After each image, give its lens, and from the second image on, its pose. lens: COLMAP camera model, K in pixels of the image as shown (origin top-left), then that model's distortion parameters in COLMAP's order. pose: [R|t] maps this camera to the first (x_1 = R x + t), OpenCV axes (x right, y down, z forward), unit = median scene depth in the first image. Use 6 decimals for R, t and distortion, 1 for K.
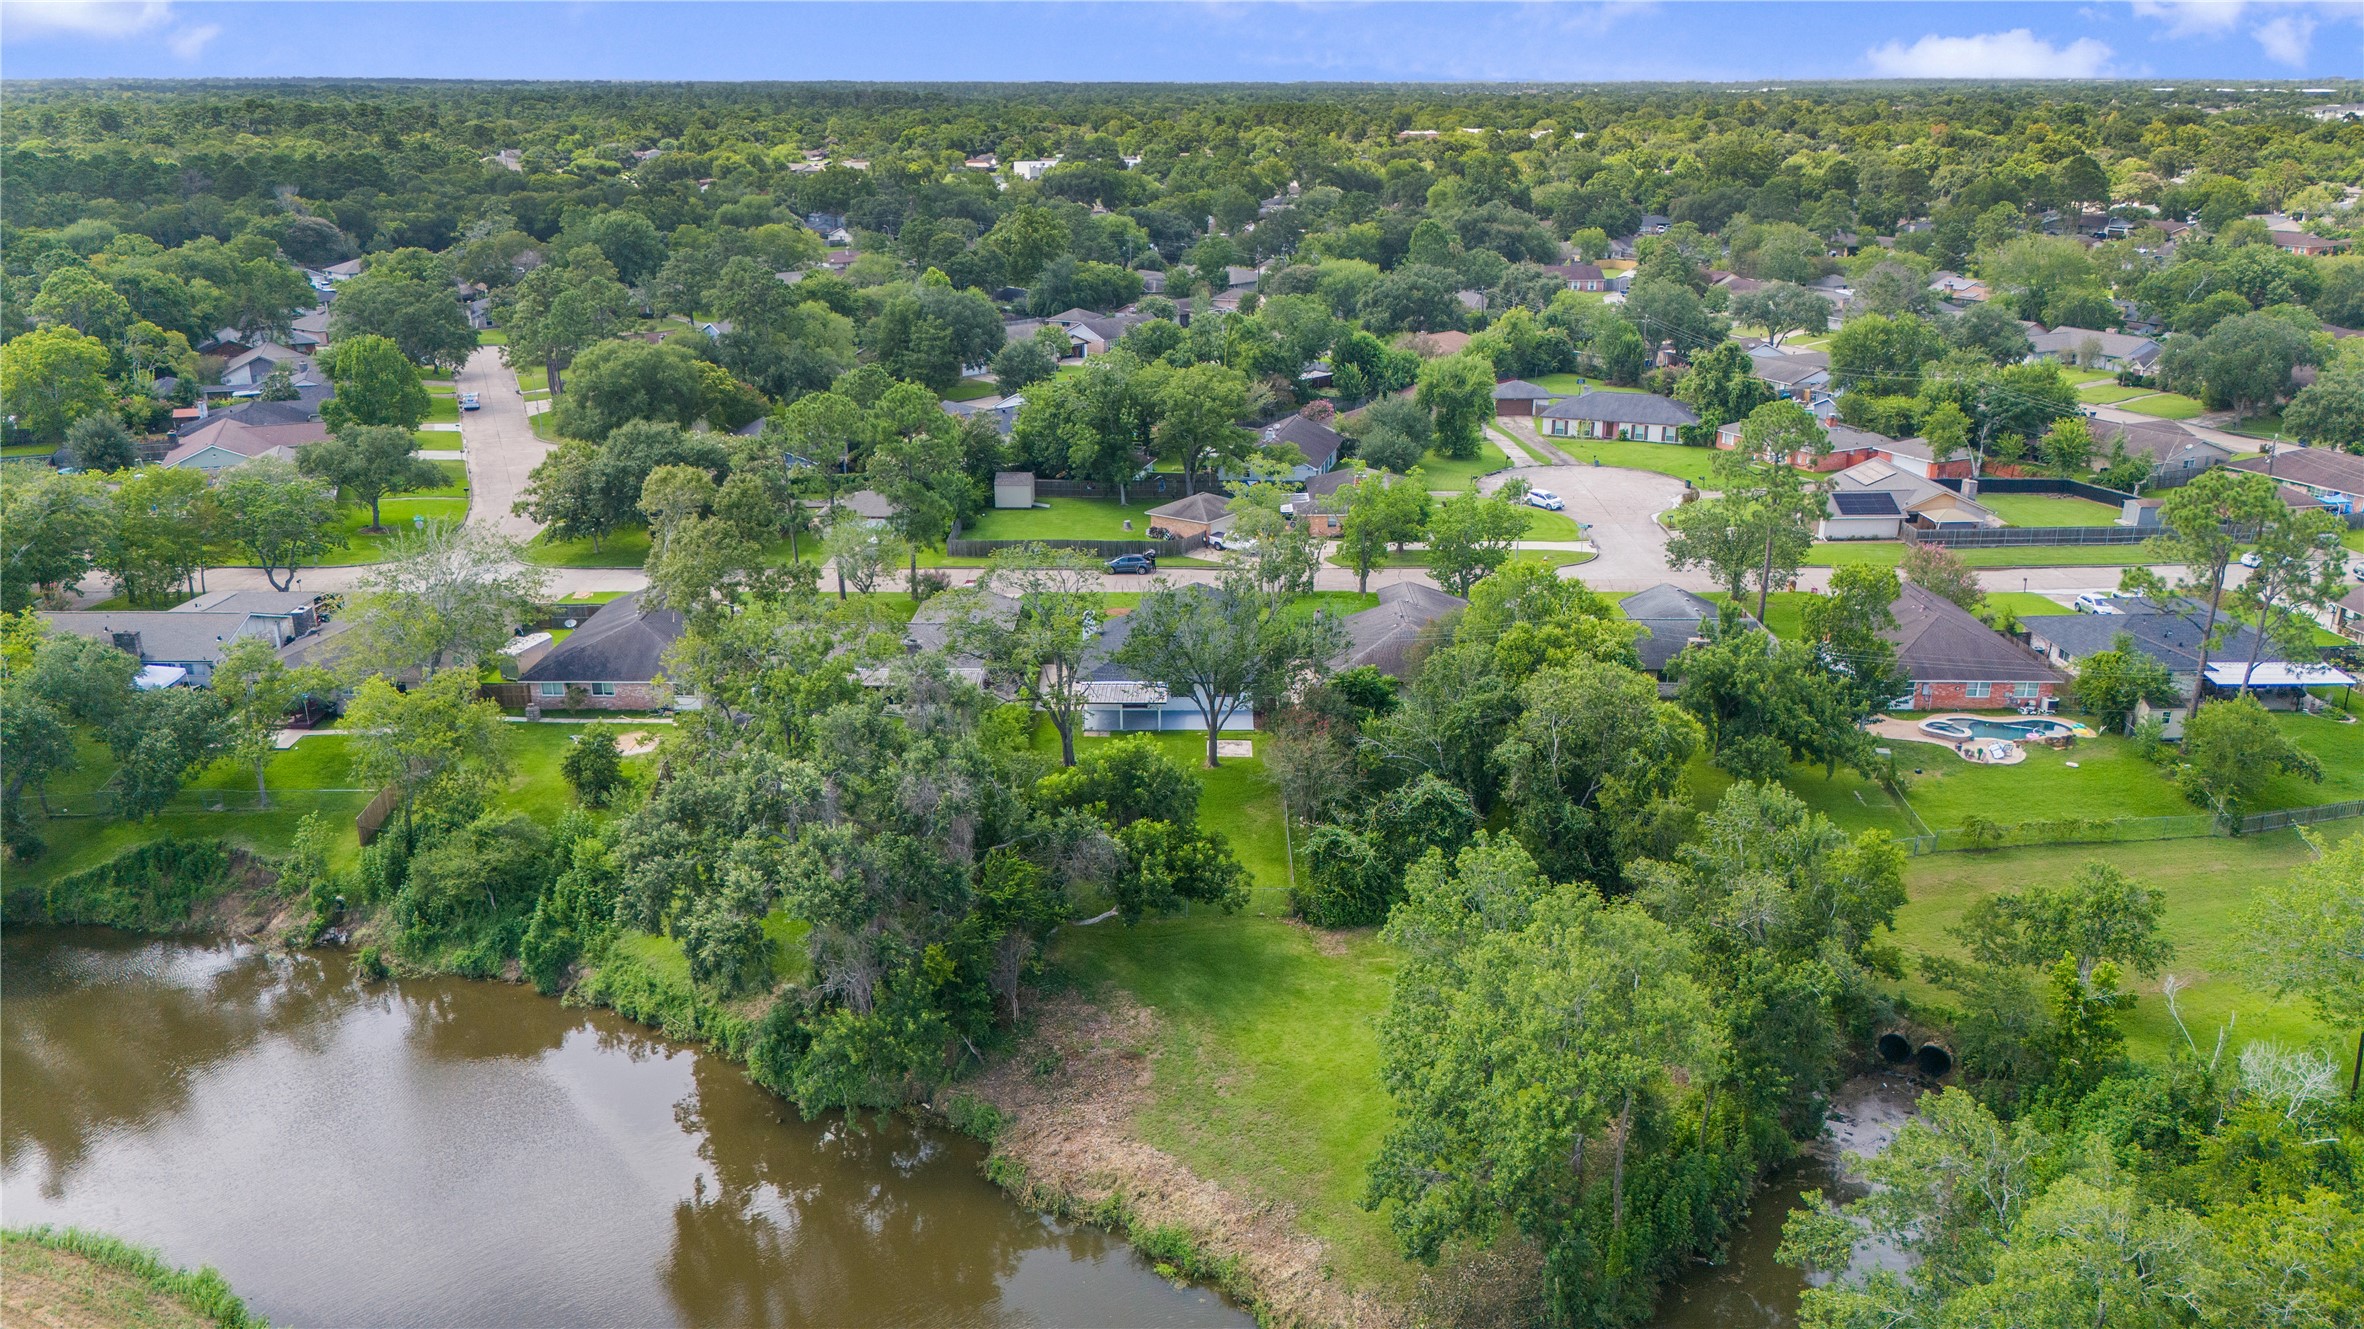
lens RADIAL K [[1733.9, 0, 1200.2], [0, 1733.9, 678.6], [0, 0, 1]] dist [0.094748, -0.111766]
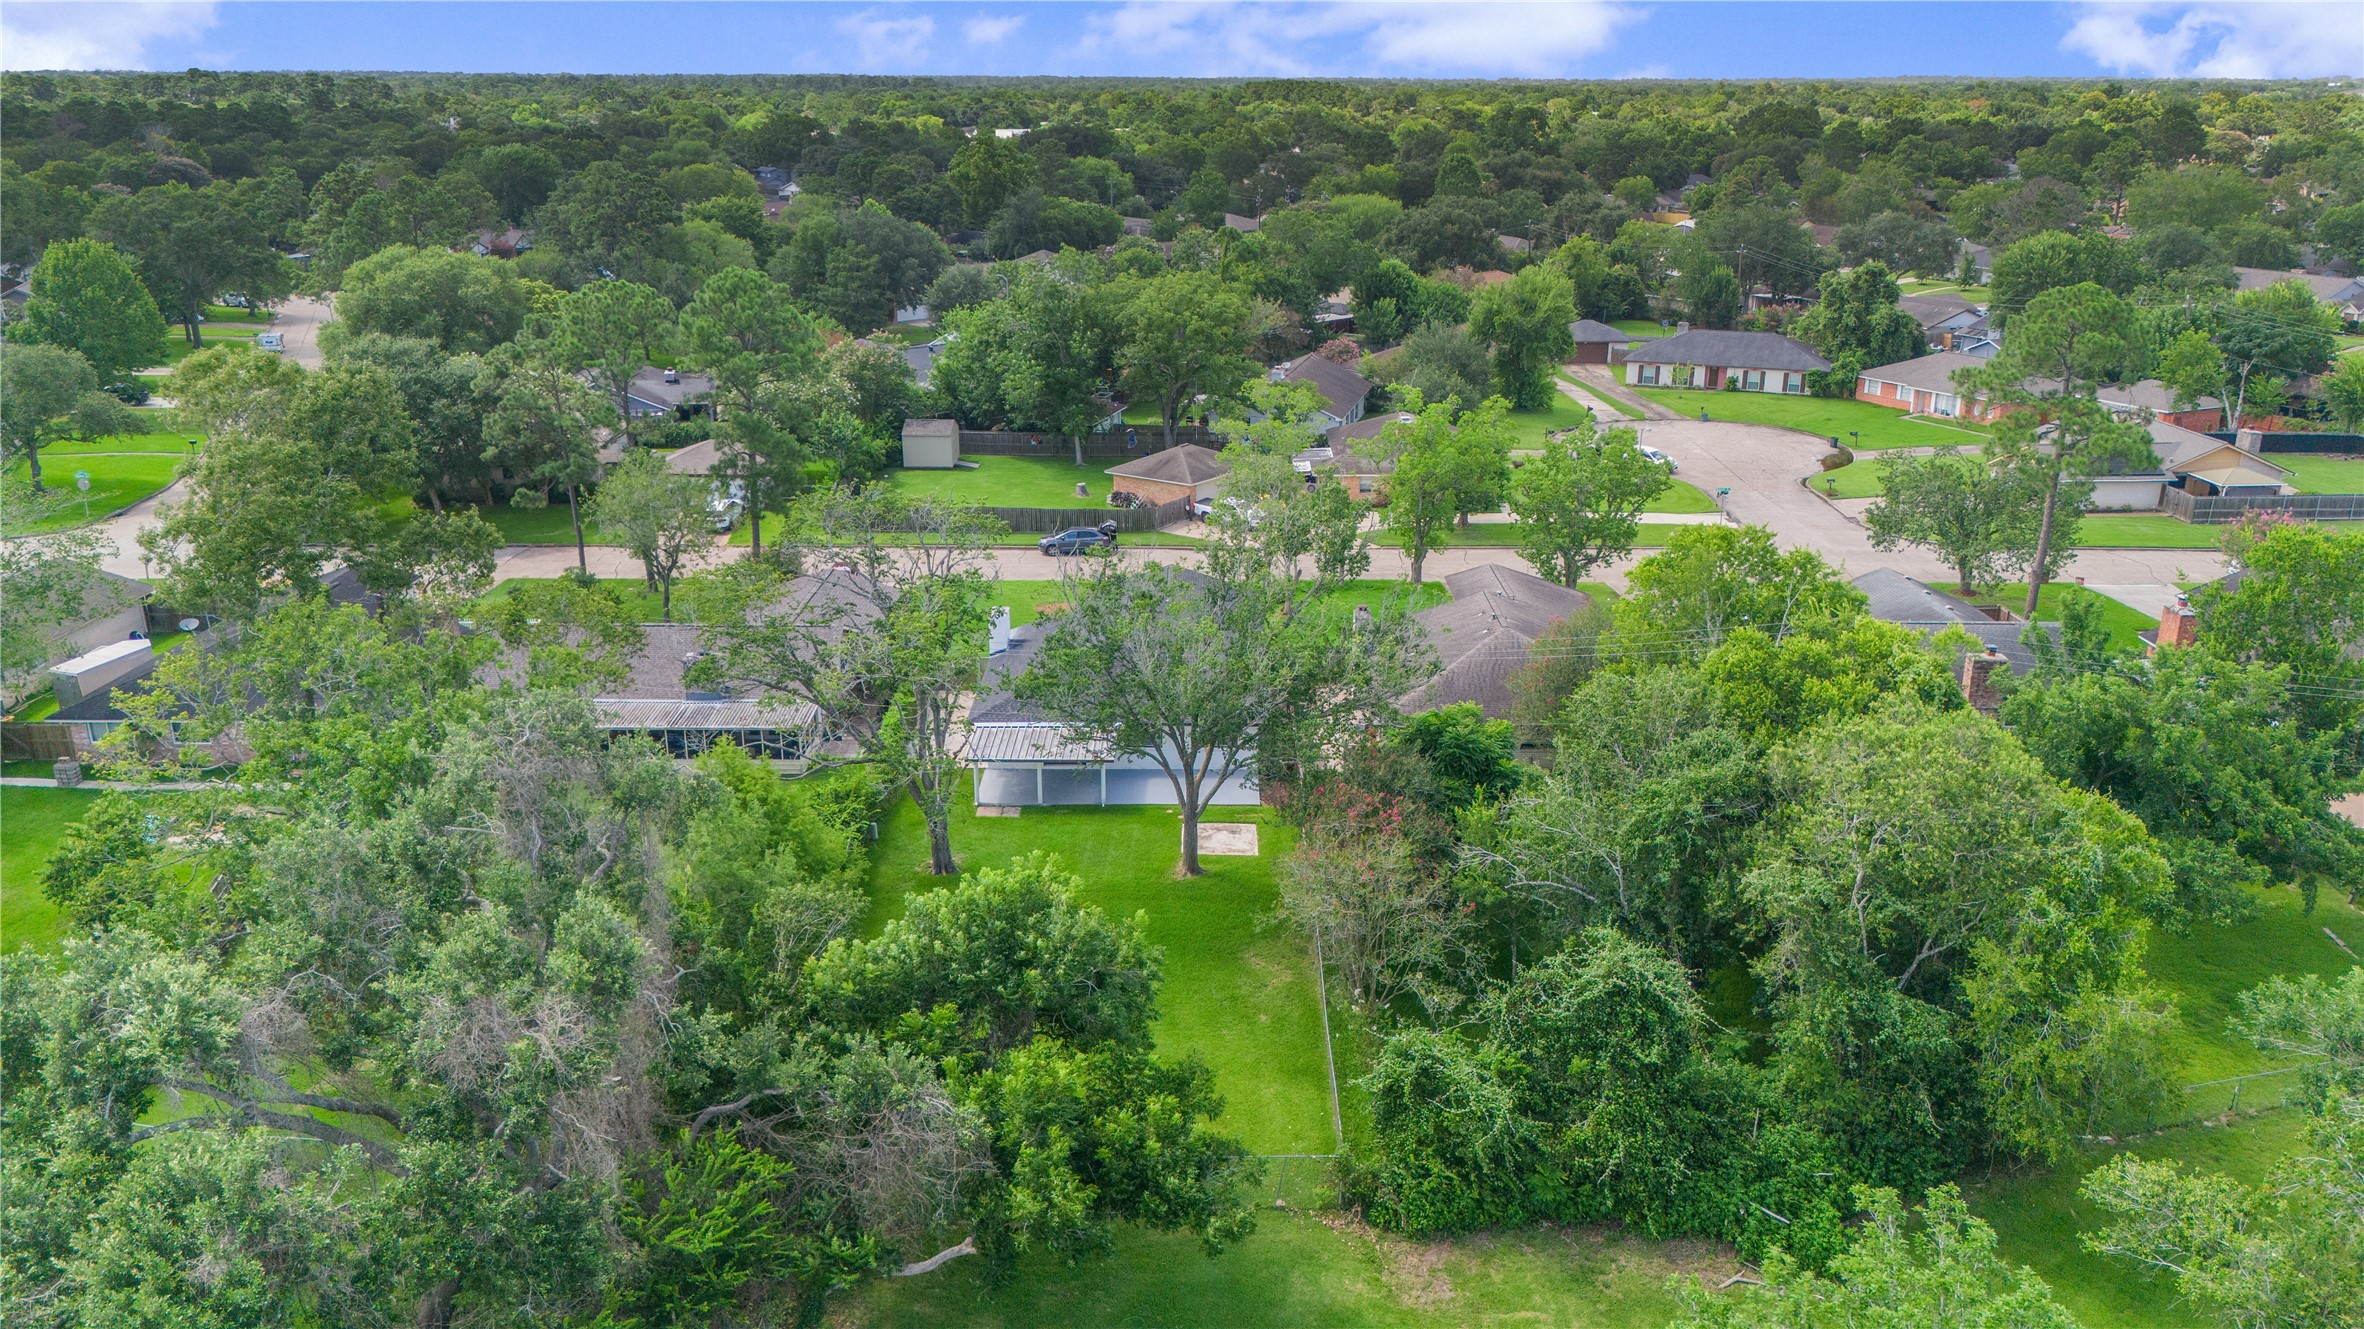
lens RADIAL K [[1745.5, 0, 1200.3], [0, 1745.5, 660.6], [0, 0, 1]] dist [0.043315, 0.000023]
pose [[0.999993, 0.002870, 0.002205, 0.007119], [-0.002847, 0.999945, -0.010132, -0.011868], [-0.002234, 0.010126, 0.999946, 0.323883]]
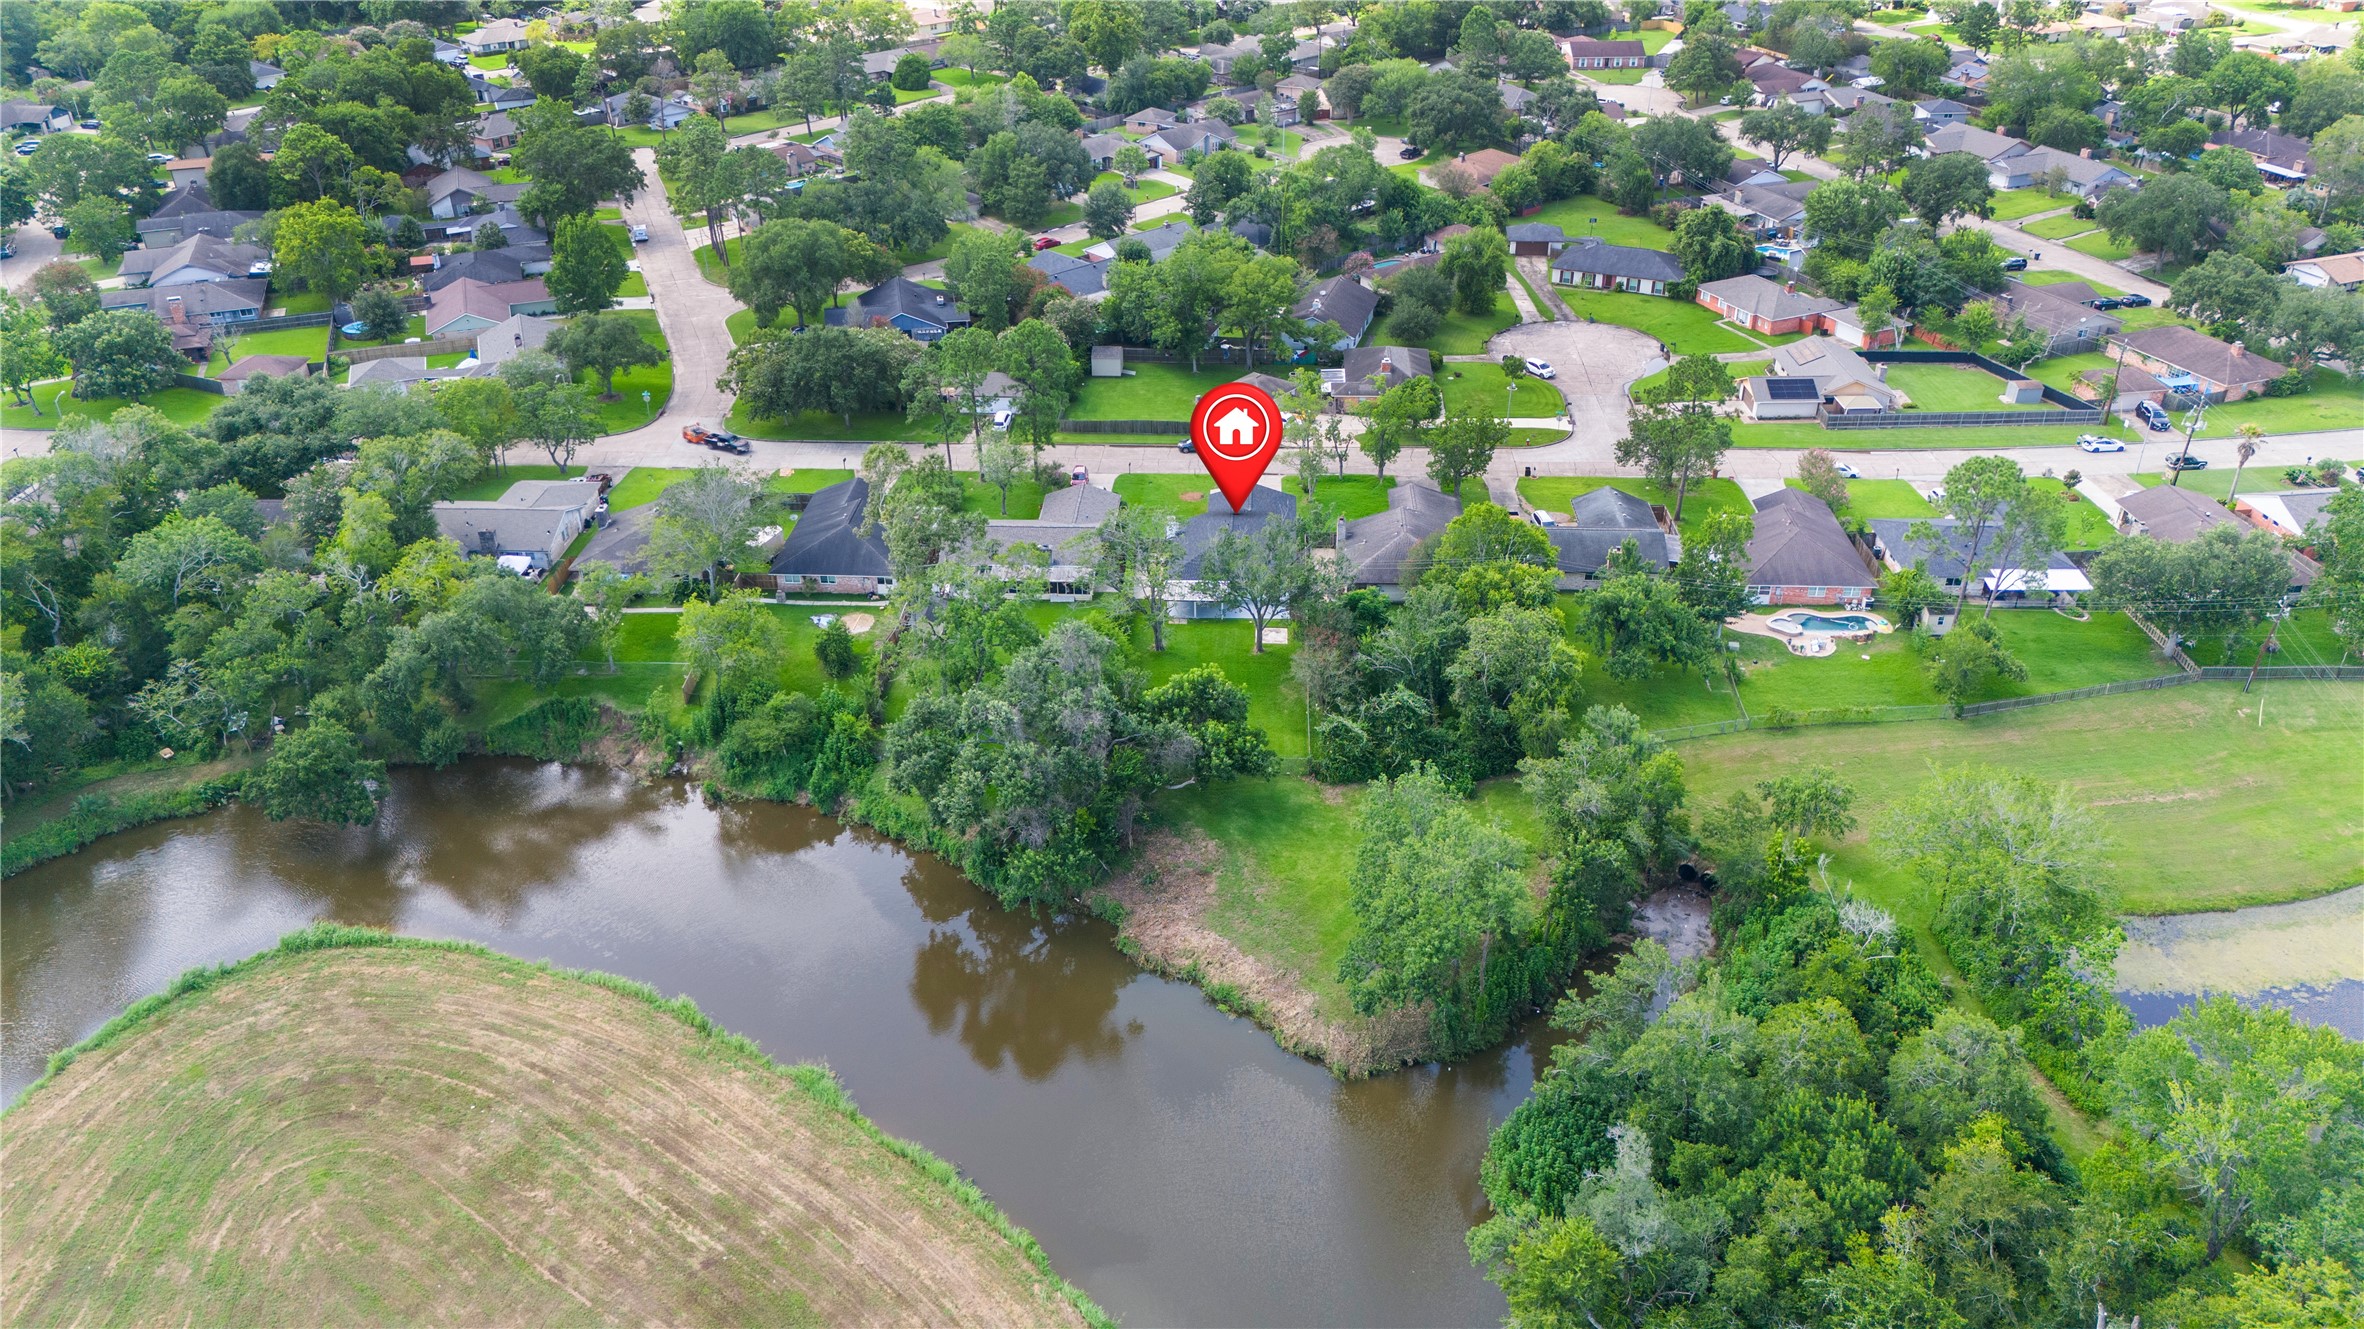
lens RADIAL K [[1733.9, 0, 1200.2], [0, 1733.9, 678.6], [0, 0, 1]] dist [0.094748, -0.111766]
pose [[0.999310, 0.013512, -0.034604, 0.006440], [-0.006369, 0.980026, 0.198766, -0.164638], [0.036598, -0.198408, 0.979436, -0.315871]]
